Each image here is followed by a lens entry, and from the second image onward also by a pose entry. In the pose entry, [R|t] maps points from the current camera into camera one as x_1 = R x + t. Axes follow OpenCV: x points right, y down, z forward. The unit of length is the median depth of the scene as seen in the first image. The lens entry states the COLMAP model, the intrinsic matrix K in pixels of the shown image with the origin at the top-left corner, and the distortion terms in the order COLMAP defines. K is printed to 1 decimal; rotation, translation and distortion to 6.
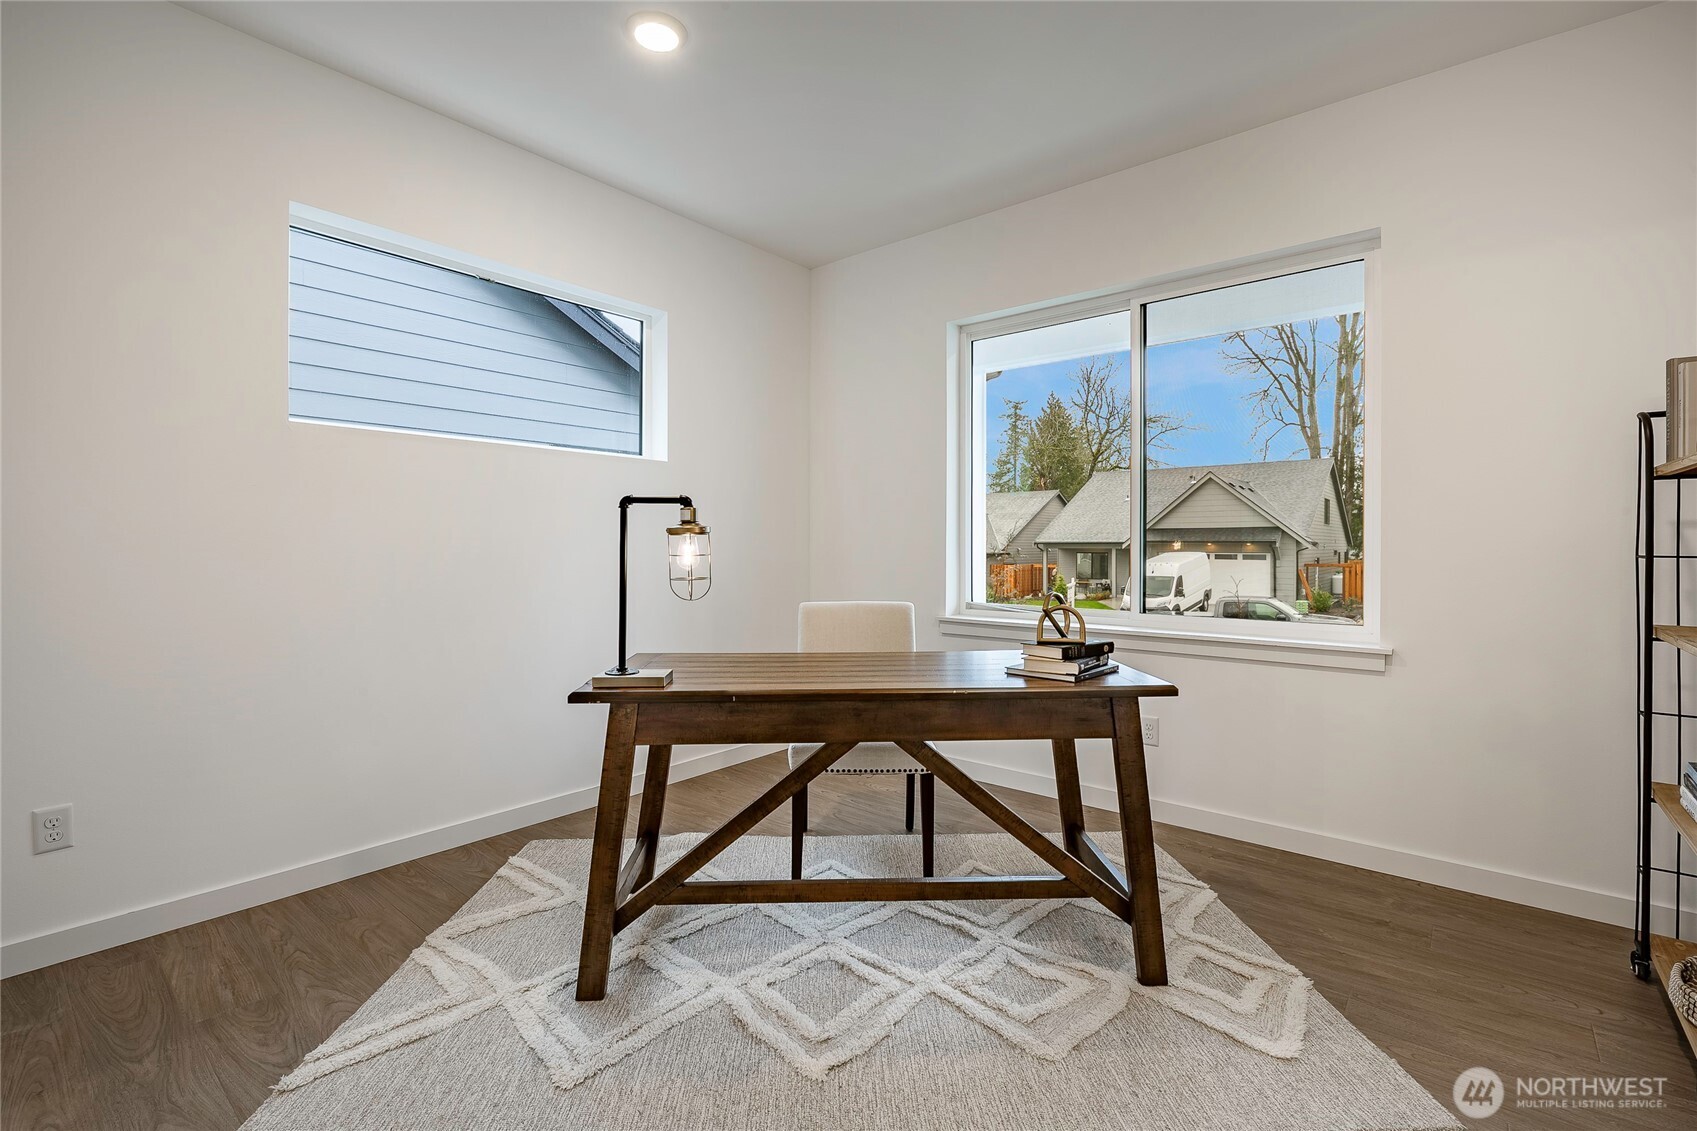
lens RADIAL K [[772.1, 0, 849.9], [0, 772.1, 560.7], [0, 0, 1]] dist [-0.003768, -0.002997]
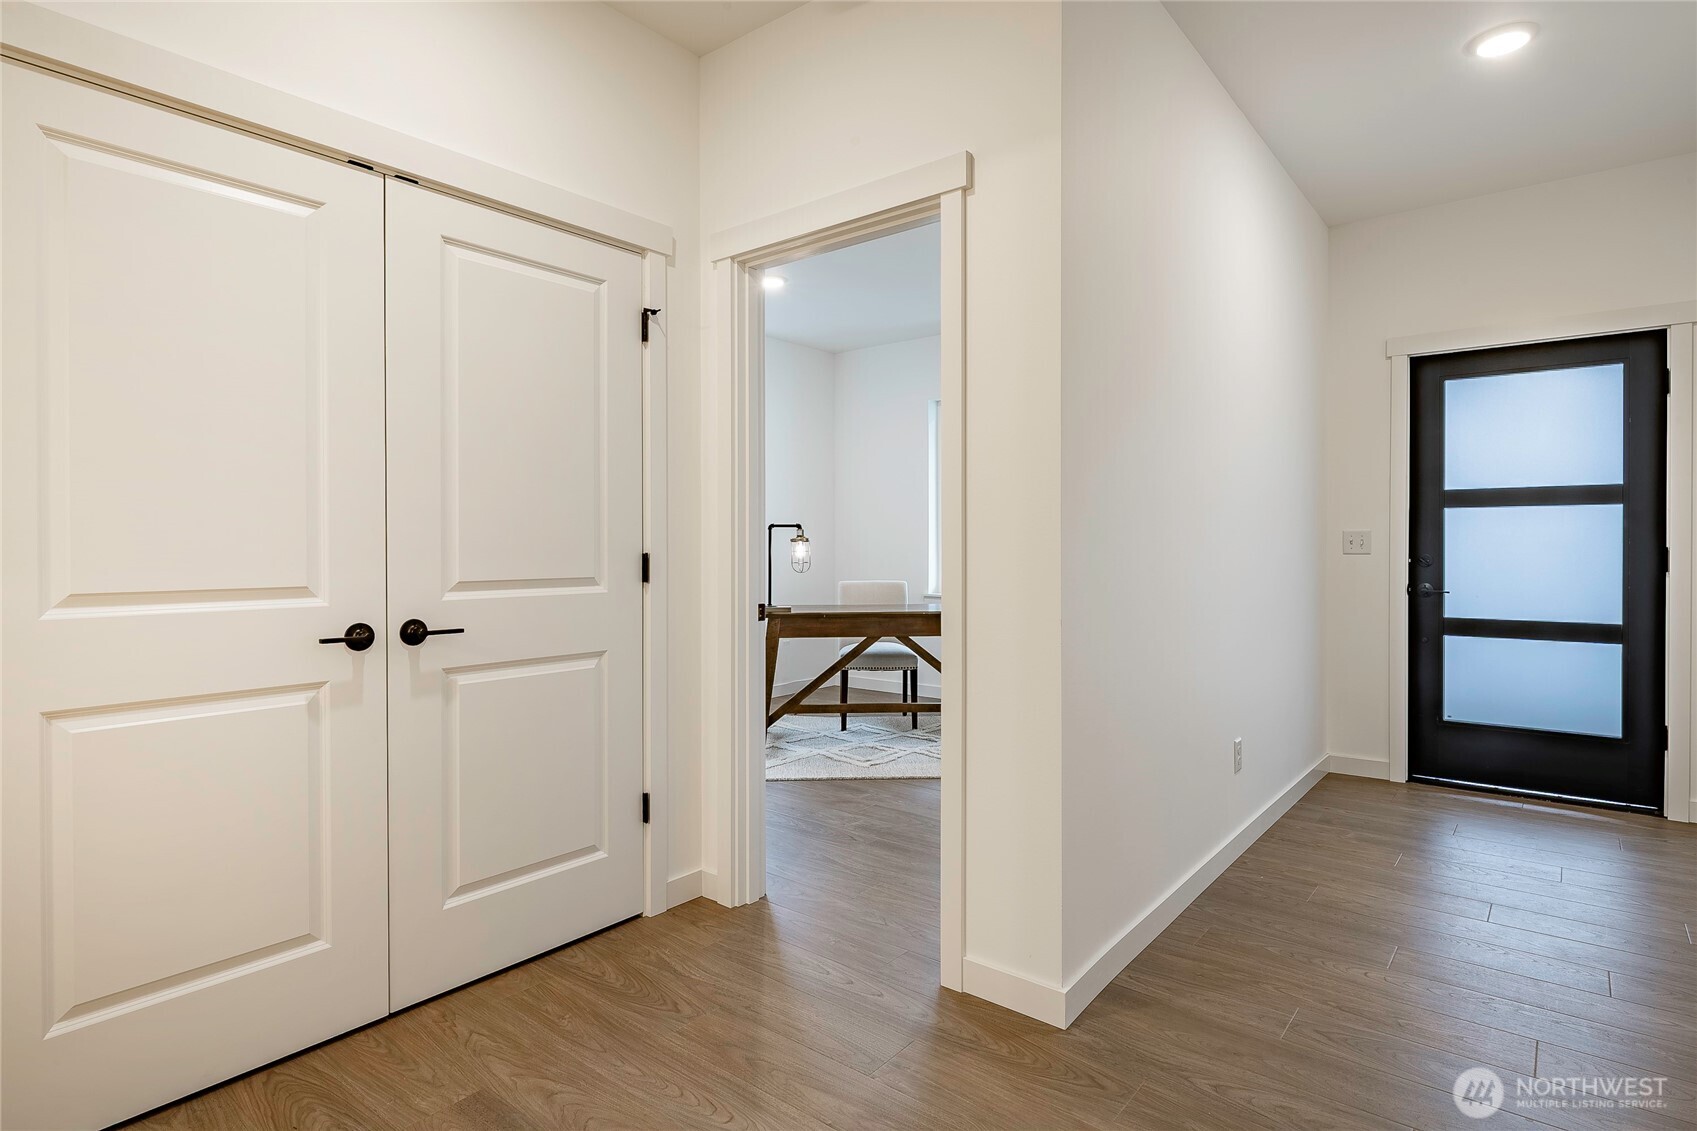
lens RADIAL K [[887.0, 0, 850.8], [0, 887.0, 561.3], [0, 0, 1]] dist [-0.003325, 0.001975]
pose [[0.999894, -0.002068, 0.014394, -0.105178], [0.002071, 0.999998, -0.000180, 0.020885], [-0.014394, 0.000209, 0.999896, -1.463605]]
